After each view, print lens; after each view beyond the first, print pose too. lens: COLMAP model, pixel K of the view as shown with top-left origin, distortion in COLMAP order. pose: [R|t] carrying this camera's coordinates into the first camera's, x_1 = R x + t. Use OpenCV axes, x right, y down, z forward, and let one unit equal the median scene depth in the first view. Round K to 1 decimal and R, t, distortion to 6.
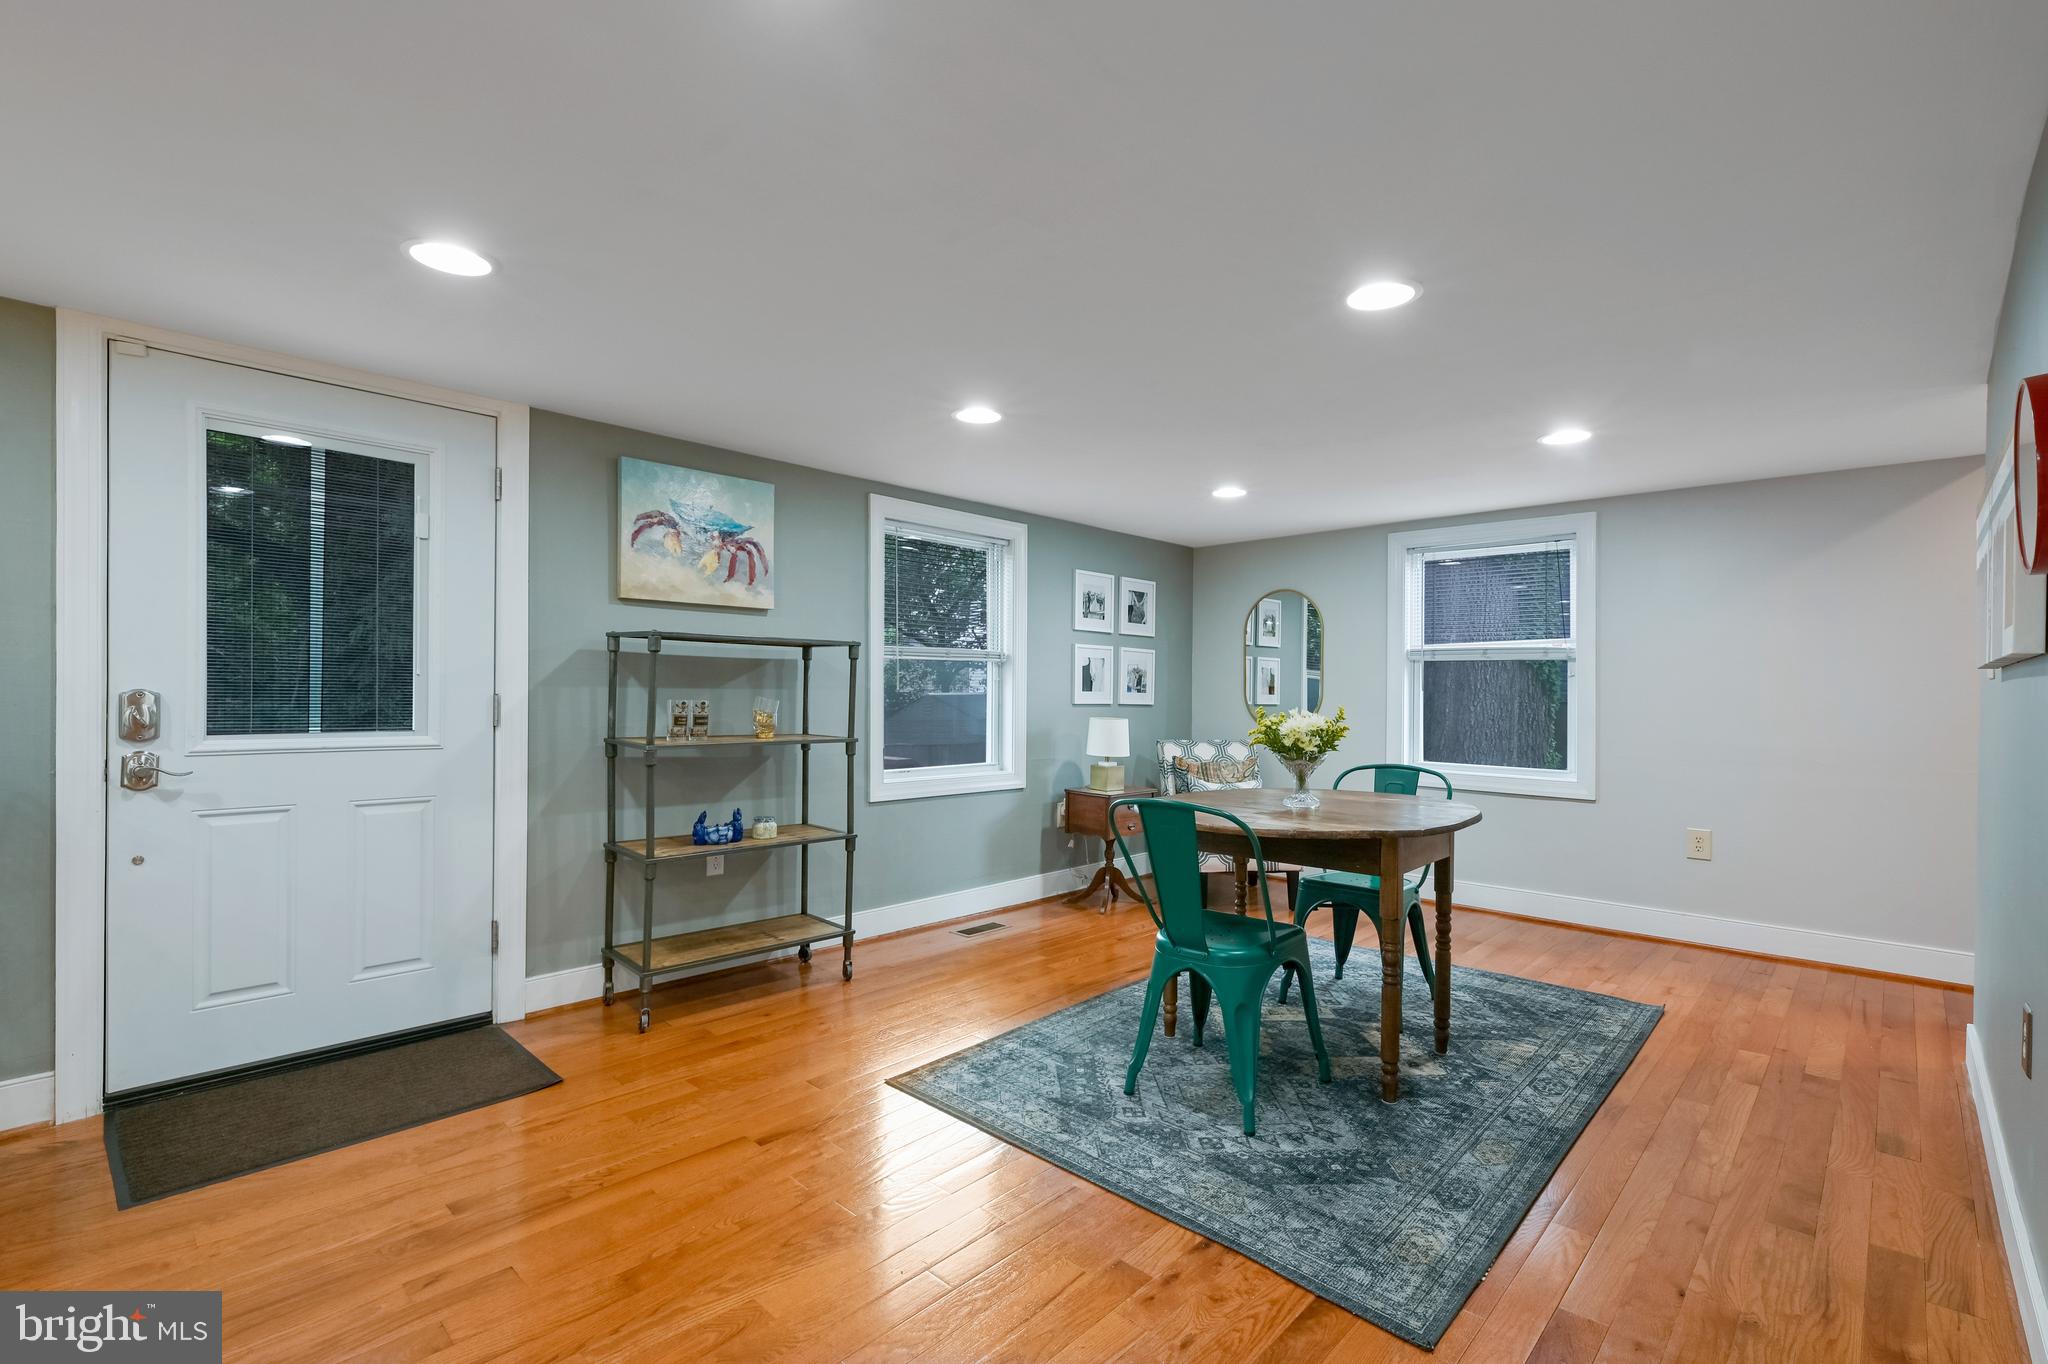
lens RADIAL K [[934.5, 0, 1014.2], [0, 934.5, 681.4], [0, 0, 1]] dist [-0.008229, -0.000730]
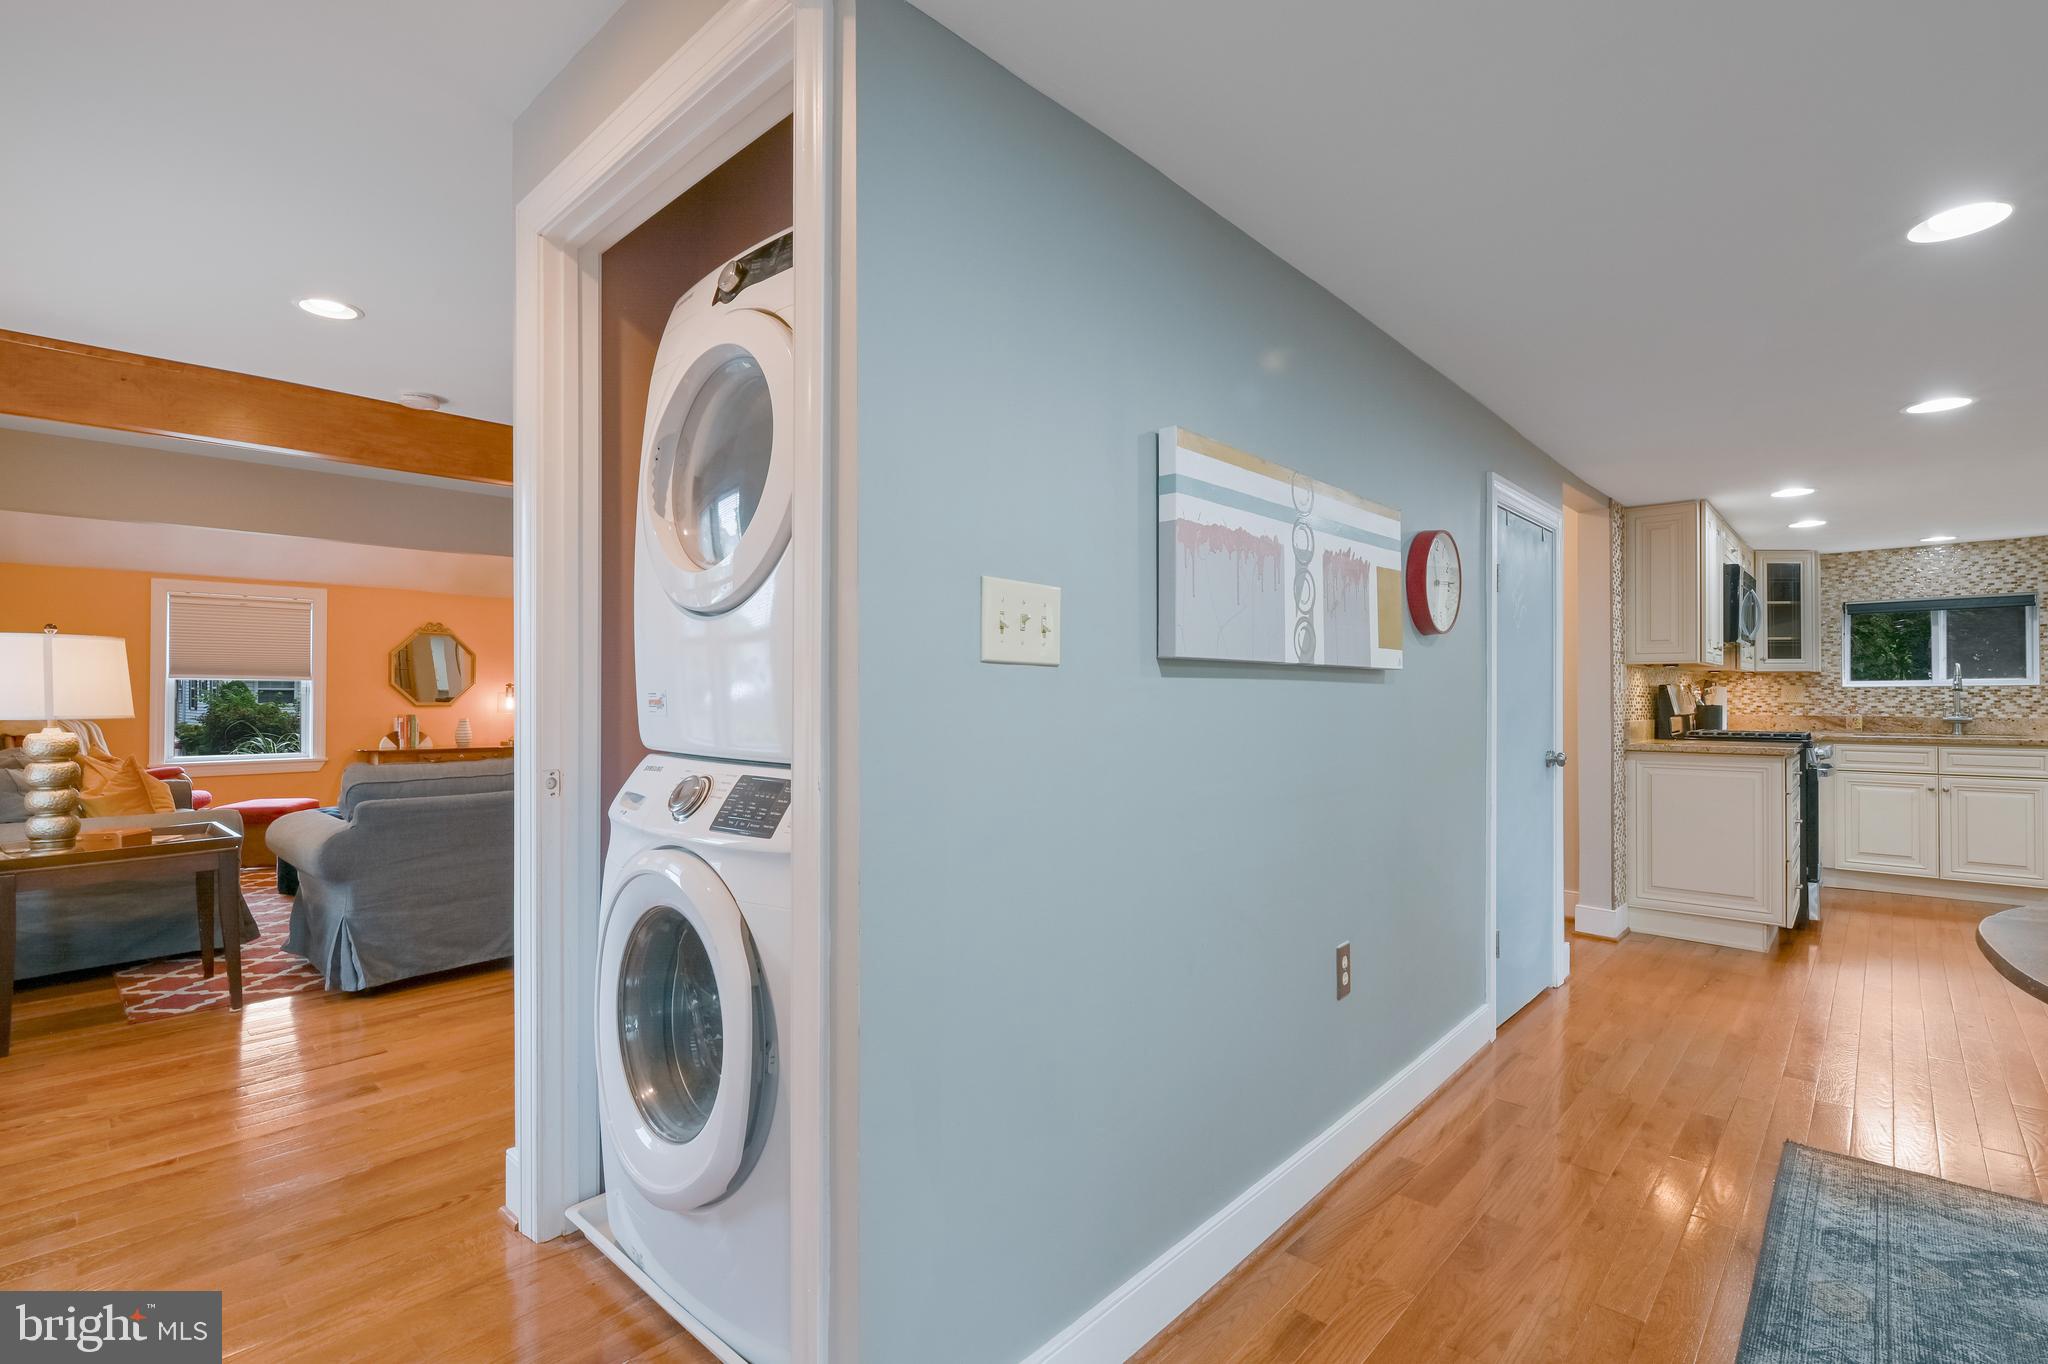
lens RADIAL K [[934.5, 0, 1029.0], [0, 934.5, 694.2], [0, 0, 1]] dist [-0.008229, -0.000730]
pose [[-0.999844, -0.010164, -0.014461, 0.736062], [-0.009964, 0.999854, -0.013876, 0.015571], [0.014600, -0.013729, -0.999799, 1.079669]]
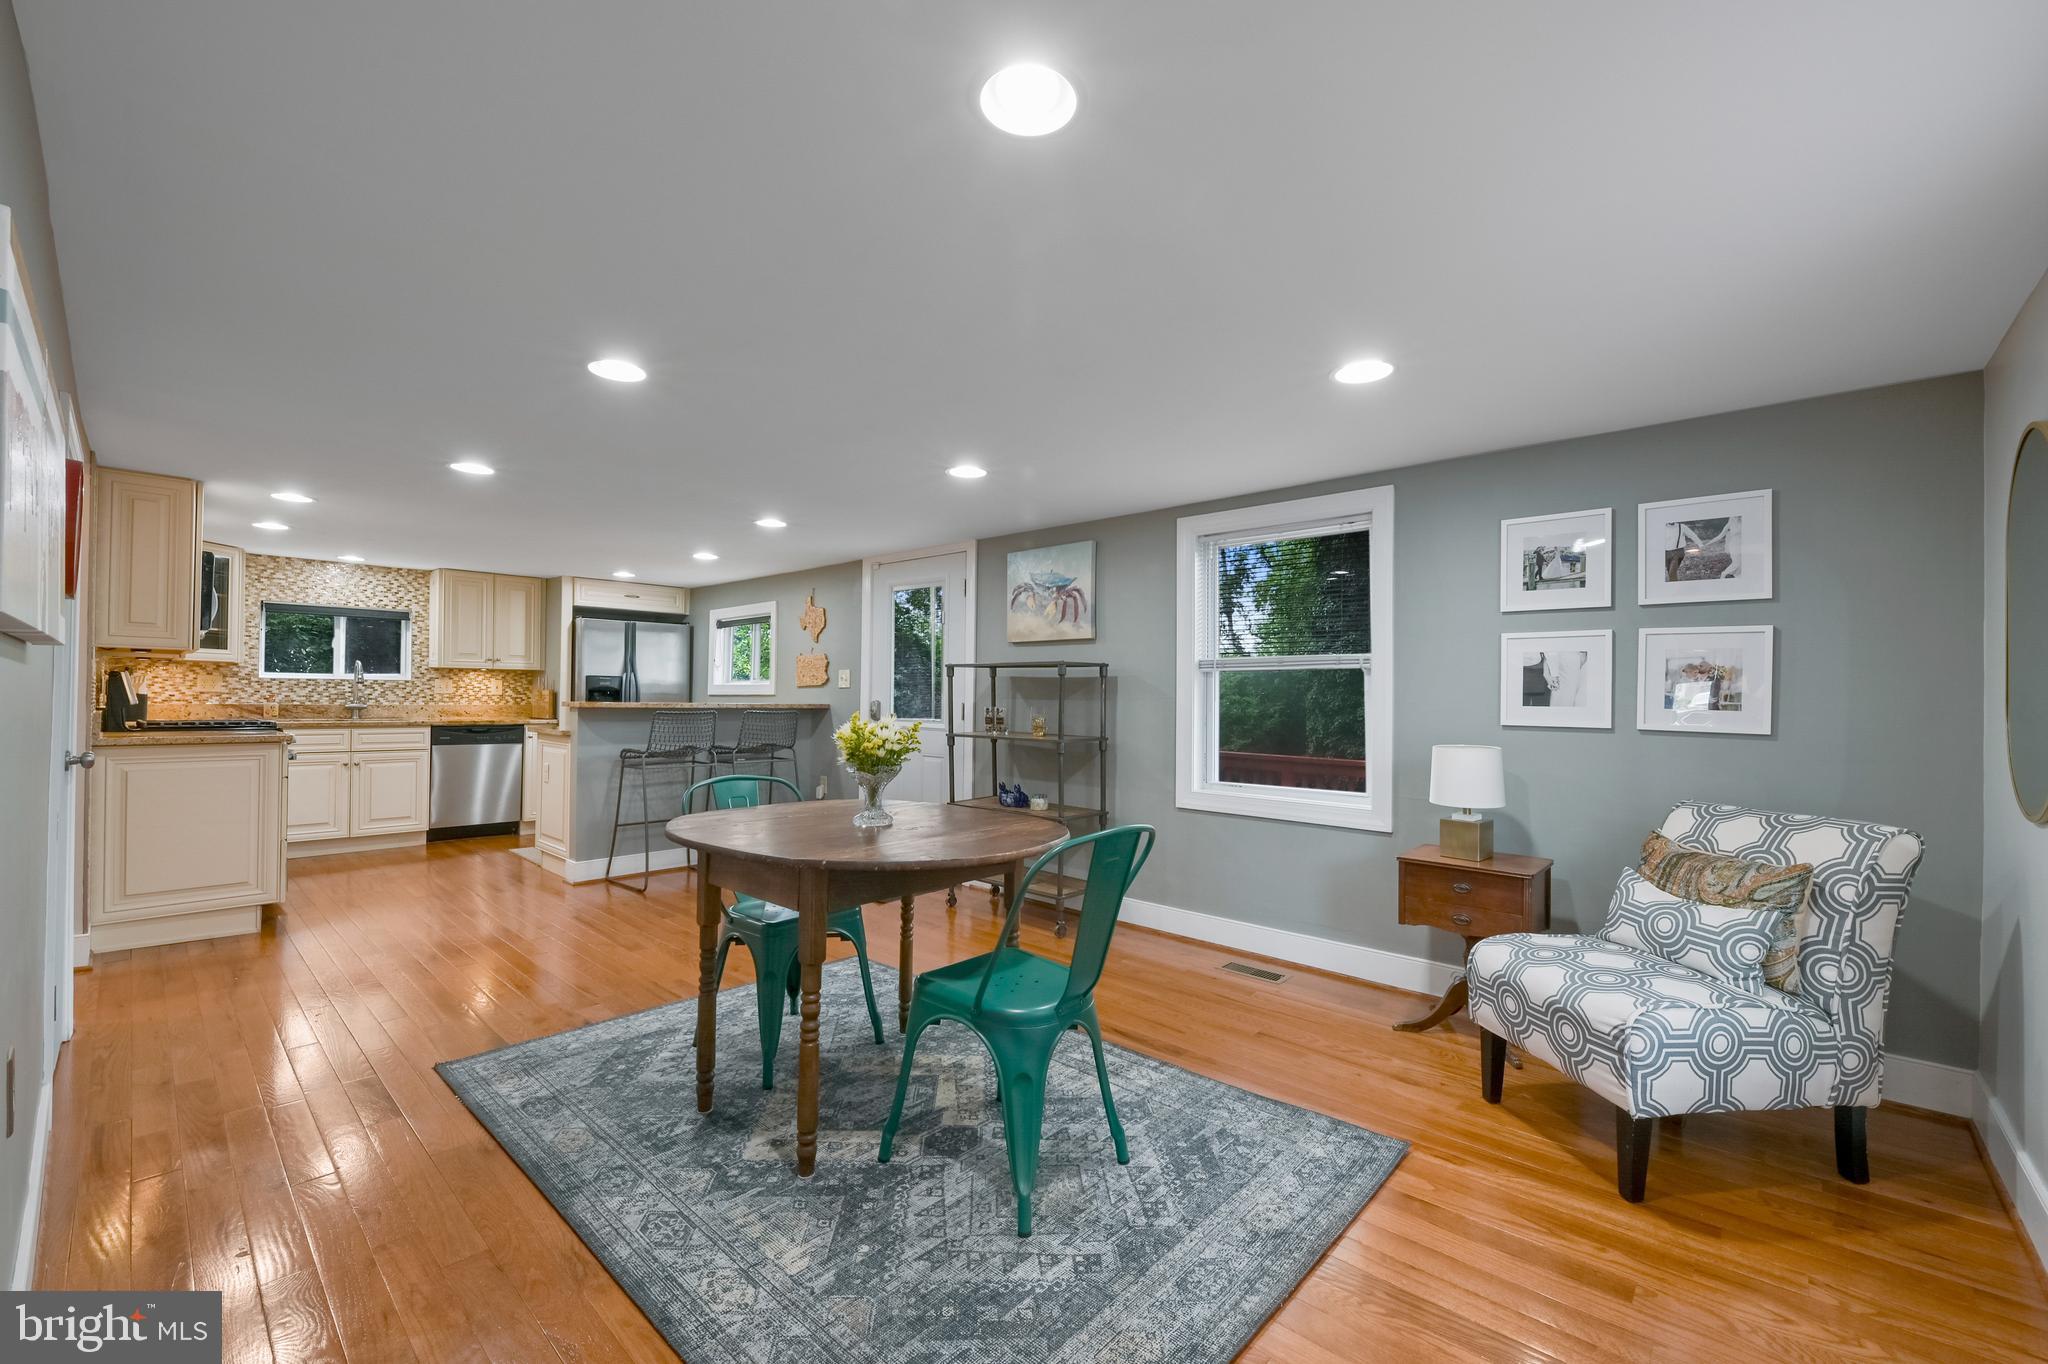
lens RADIAL K [[830.3, 0, 1026.4], [0, 830.3, 690.6], [0, 0, 1]] dist [-0.006047, -0.000013]
pose [[0.015745, -0.018333, -0.999708, 0.888632], [-0.002744, 0.999827, -0.018379, 0.015614], [0.999872, 0.003033, 0.015692, 0.912124]]
